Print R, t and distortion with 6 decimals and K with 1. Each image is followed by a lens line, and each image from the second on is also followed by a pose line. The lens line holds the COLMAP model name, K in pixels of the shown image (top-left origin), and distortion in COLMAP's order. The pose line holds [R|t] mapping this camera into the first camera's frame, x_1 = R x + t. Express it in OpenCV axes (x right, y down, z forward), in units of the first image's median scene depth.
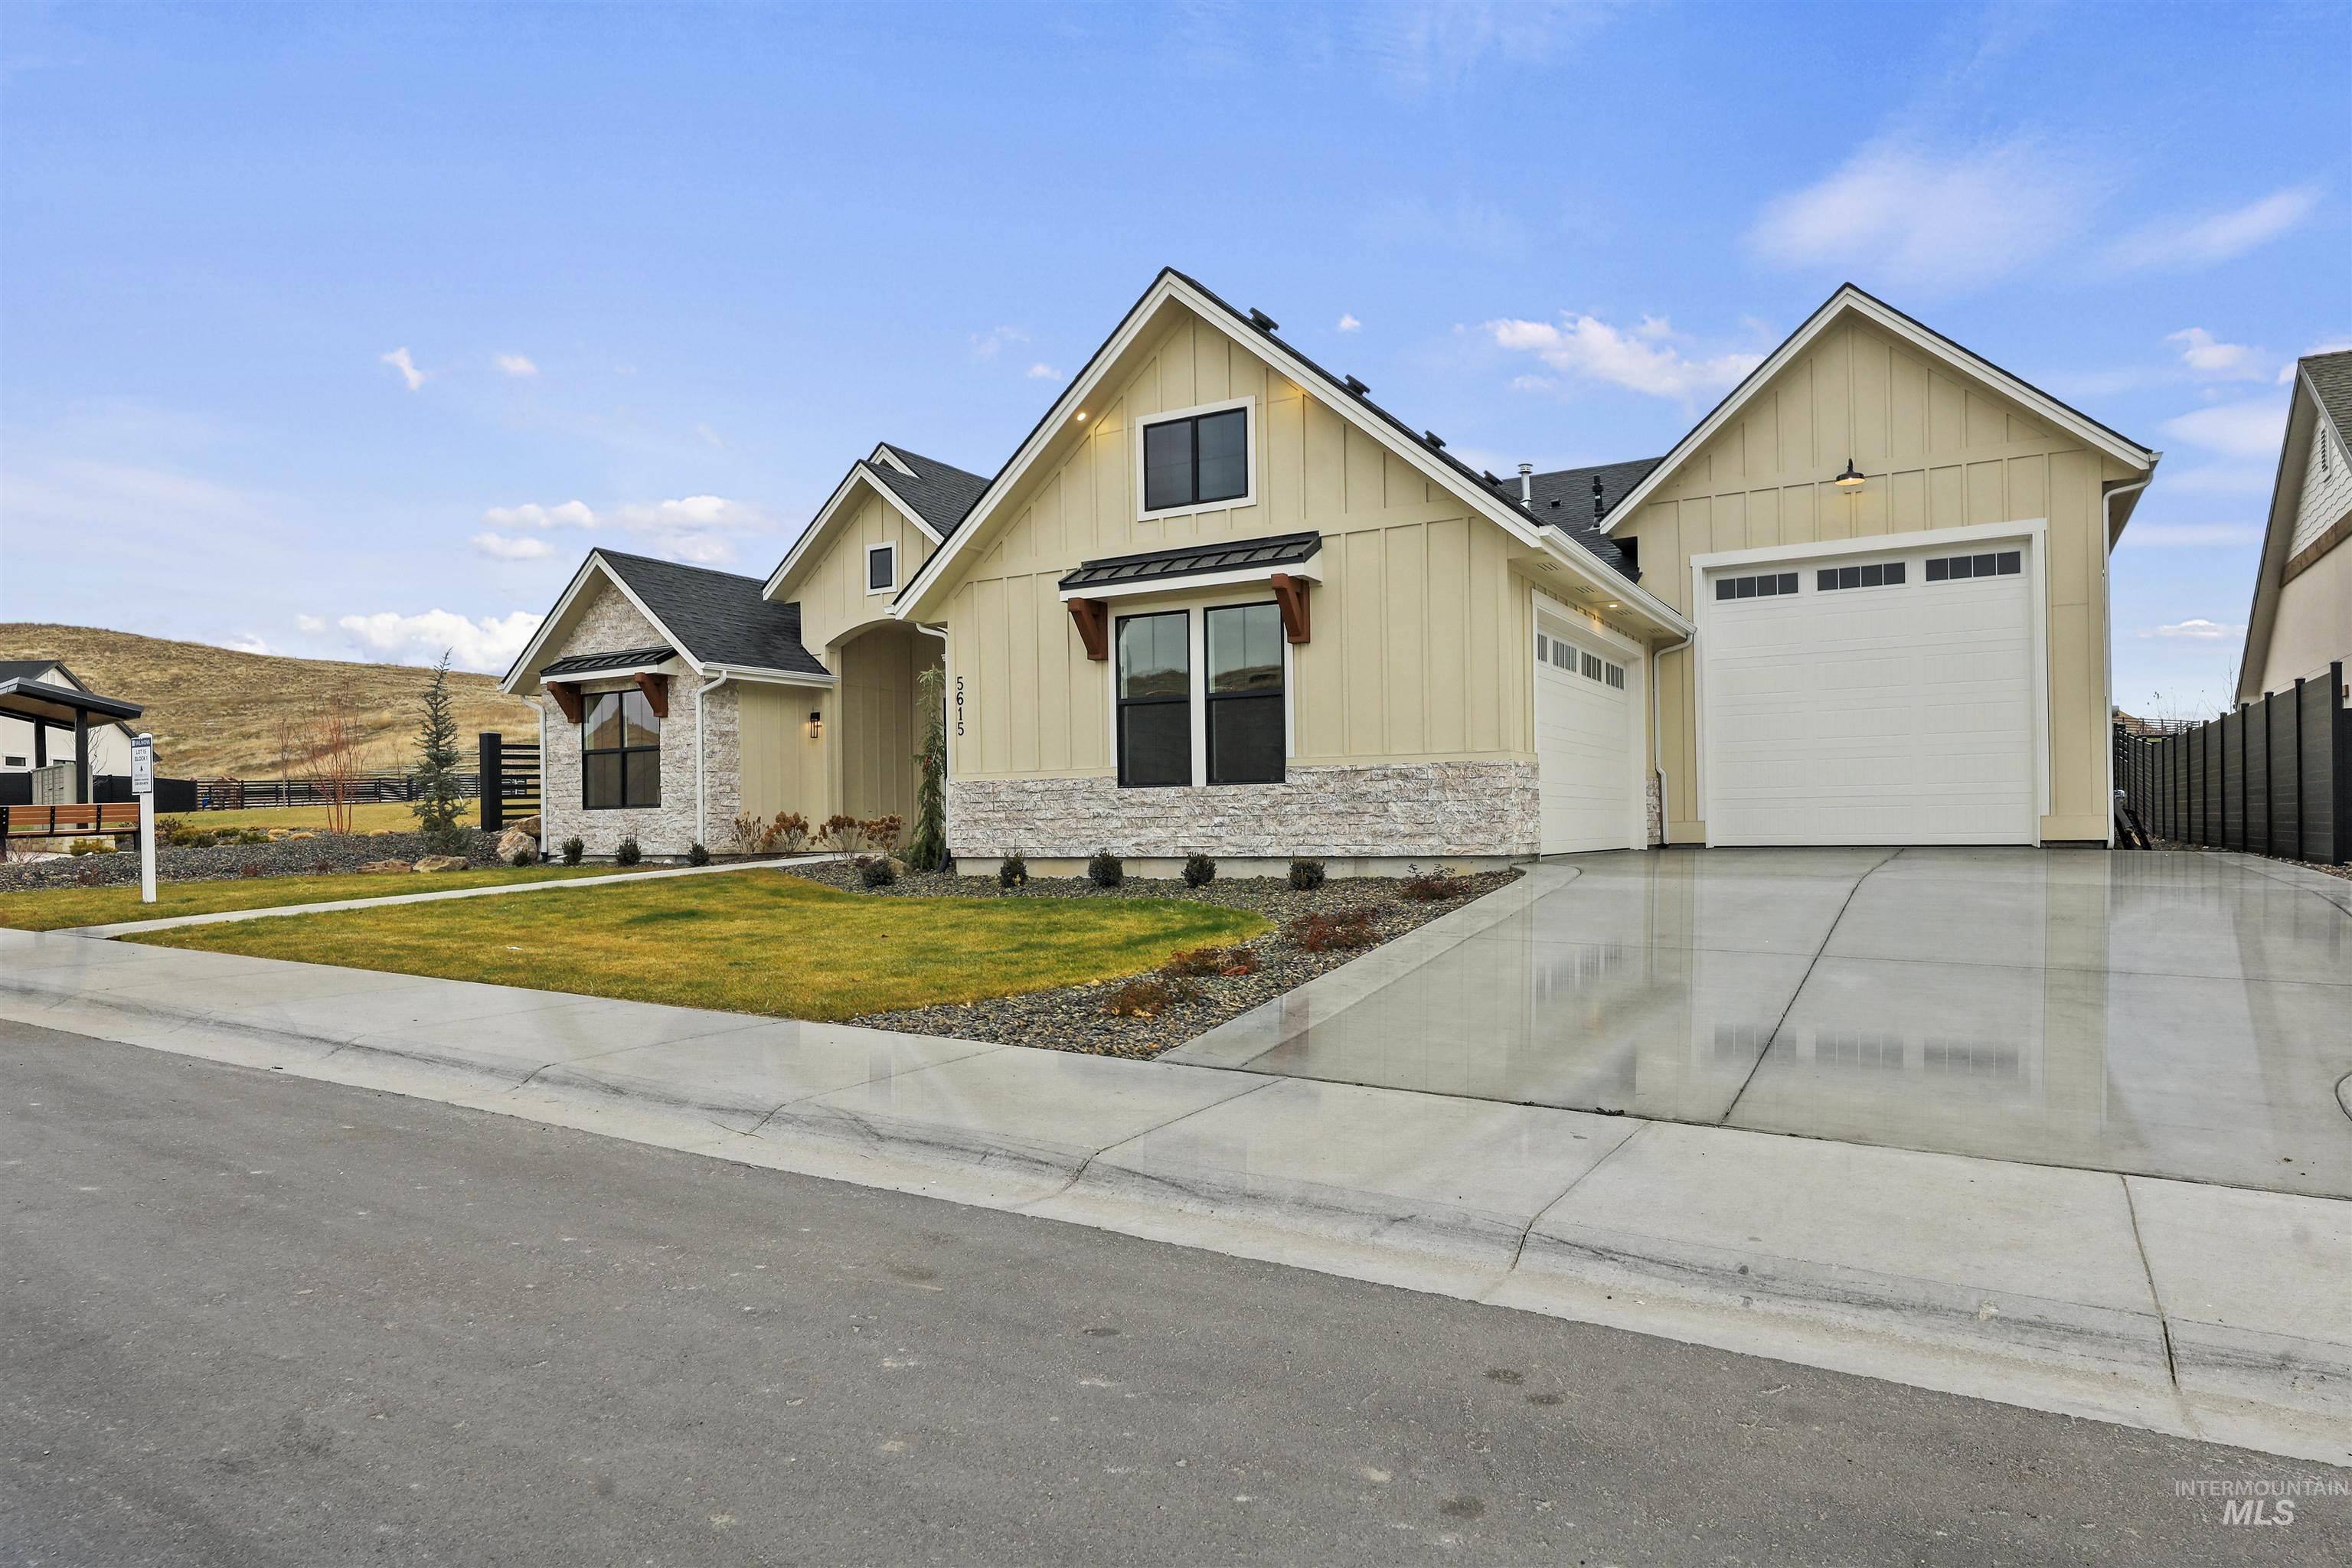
lens RADIAL K [[1366.3, 0, 1169.1], [0, 1366.3, 833.7], [0, 0, 1]] dist [0.000381, 0.000073]
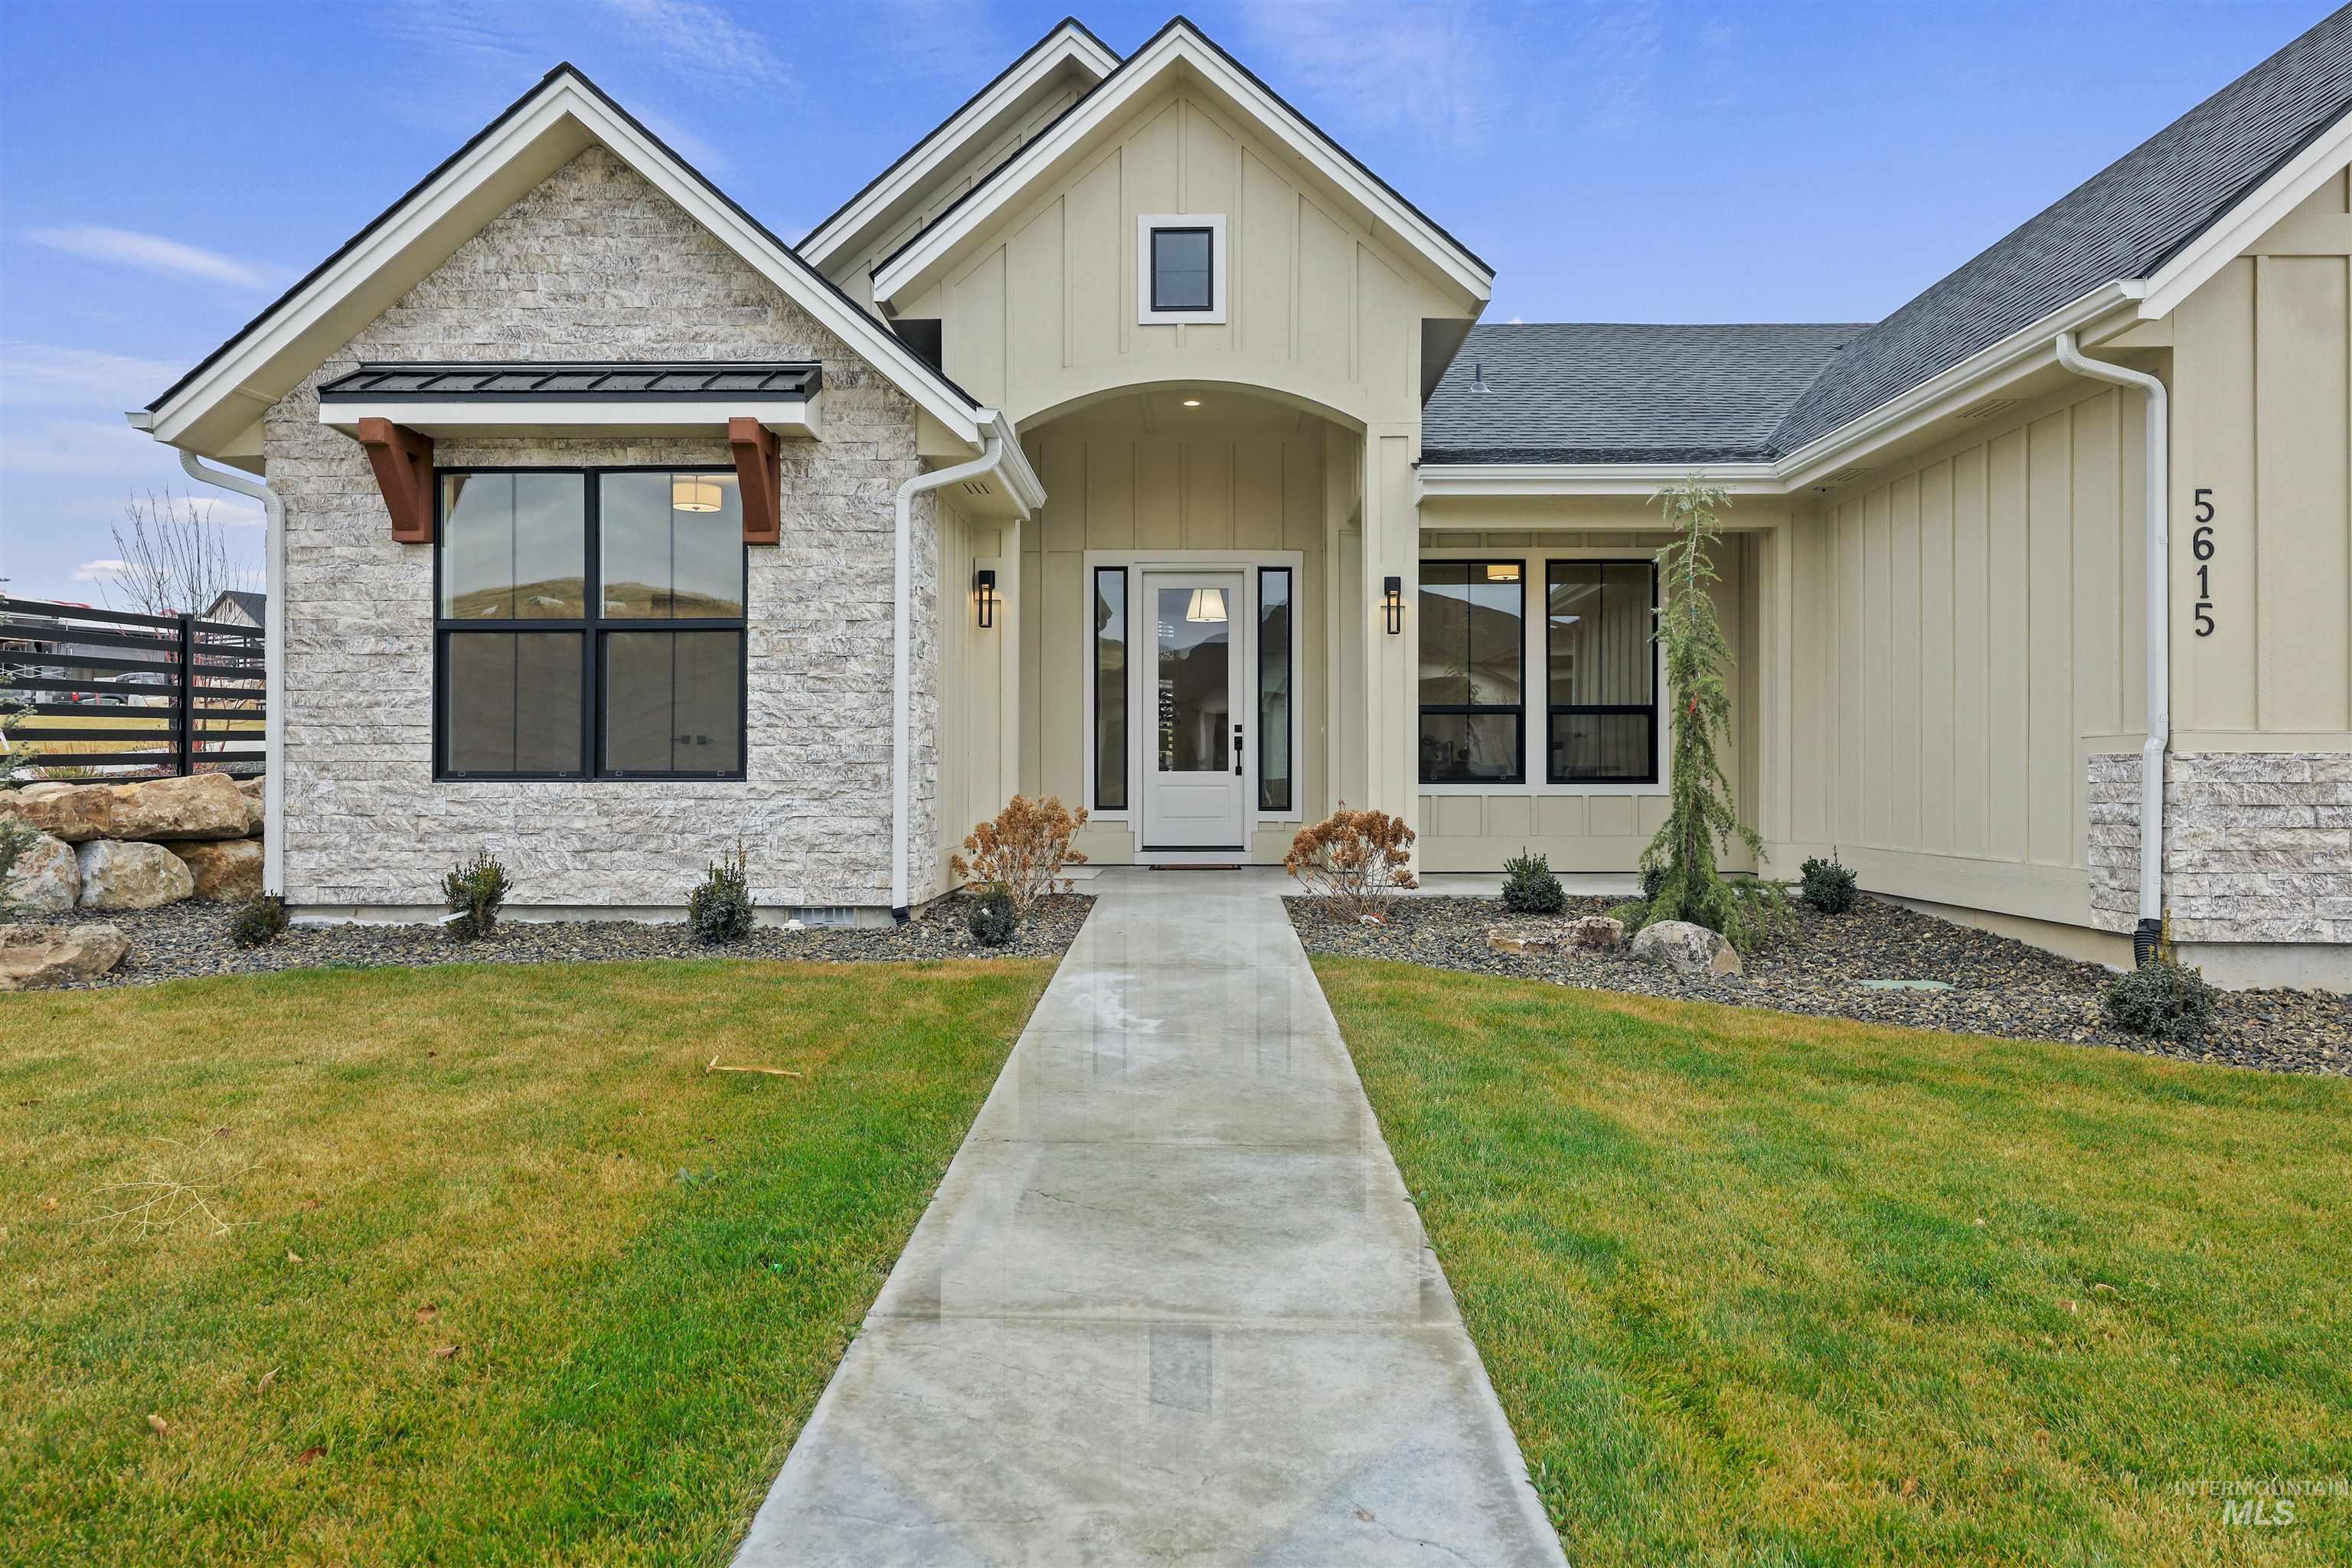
lens RADIAL K [[1533.0, 0, 1176.0], [0, 1533.0, 784.0], [0, 0, 1]] dist [-0.001842, 0.001322]
pose [[0.873293, 0.017819, 0.486869, -0.631995], [-0.012548, 0.999822, -0.014085, -0.018618], [-0.487033, 0.006191, 0.873362, 0.755868]]
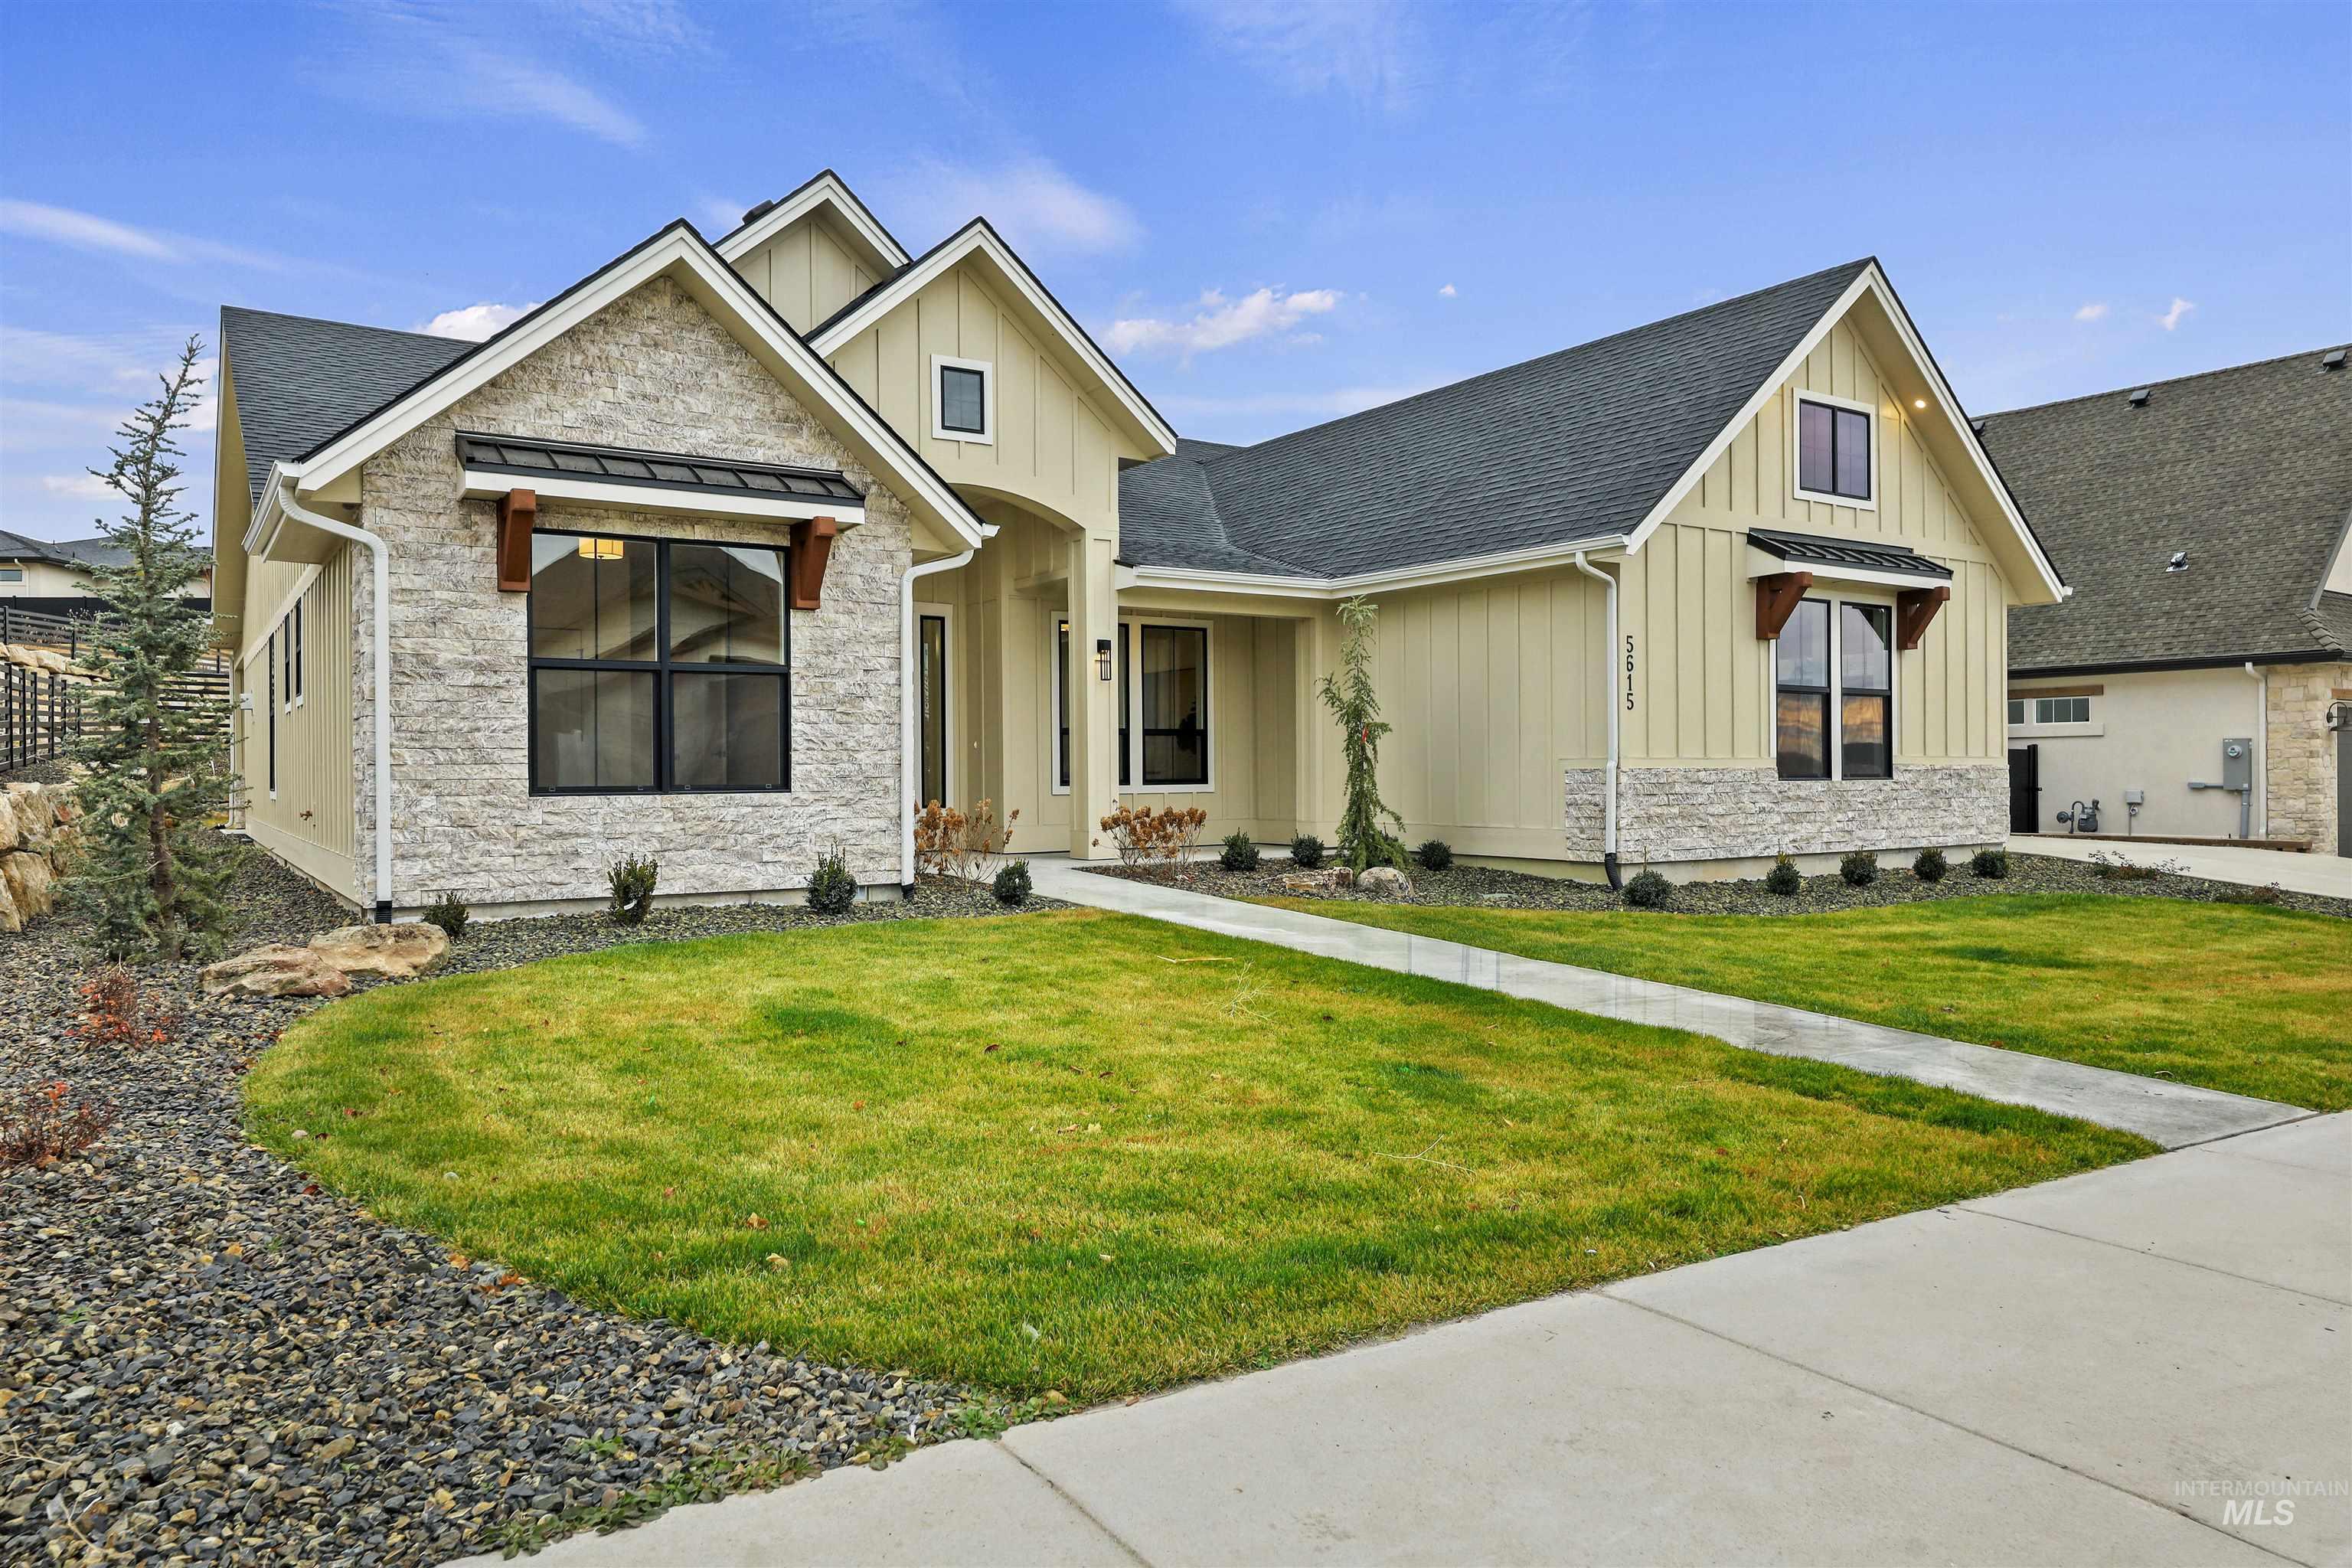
lens RADIAL K [[1533.0, 0, 1176.0], [0, 1533.0, 784.0], [0, 0, 1]] dist [-0.001842, 0.001322]
pose [[0.448955, 0.008154, 0.893517, -1.066392], [0.006064, 0.999908, -0.012172, -0.019491], [-0.893534, 0.010883, 0.448864, 0.836843]]
